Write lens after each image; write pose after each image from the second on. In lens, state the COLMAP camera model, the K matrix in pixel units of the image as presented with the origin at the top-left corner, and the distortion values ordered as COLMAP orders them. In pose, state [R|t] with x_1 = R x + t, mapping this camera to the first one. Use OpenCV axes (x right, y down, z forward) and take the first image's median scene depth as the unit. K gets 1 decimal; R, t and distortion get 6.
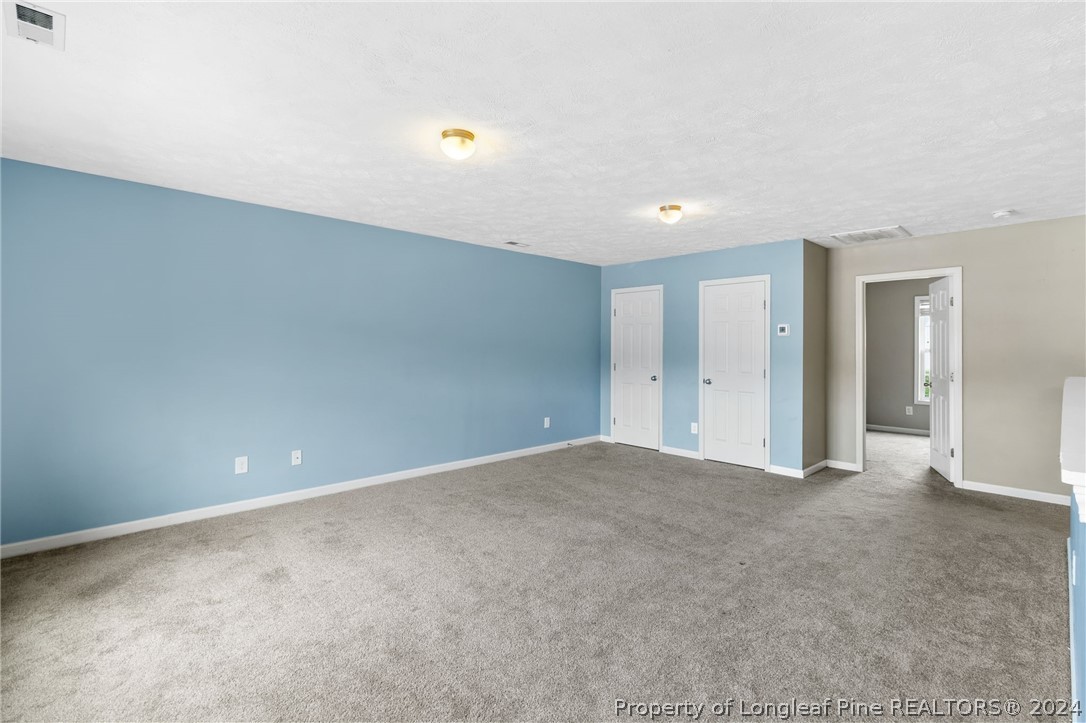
lens RADIAL K [[496.9, 0, 554.5], [0, 496.9, 350.2], [0, 0, 1]] dist [0.000262, -0.000726]
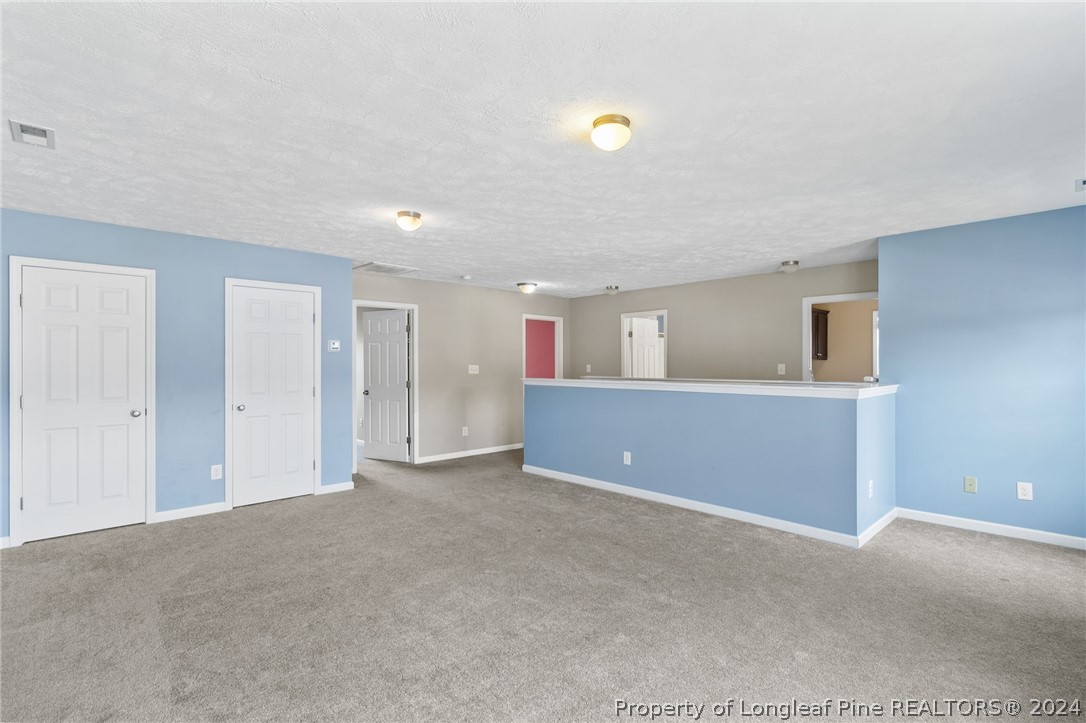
lens RADIAL K [[520.1, 0, 543.0], [0, 520.1, 361.5], [0, 0, 1]] dist [0.001001, -0.000016]
pose [[0.005910, -0.003411, 0.999977, -0.571716], [0.009302, 0.999951, 0.003356, -0.008966], [-0.999939, 0.009282, 0.005942, 0.571595]]
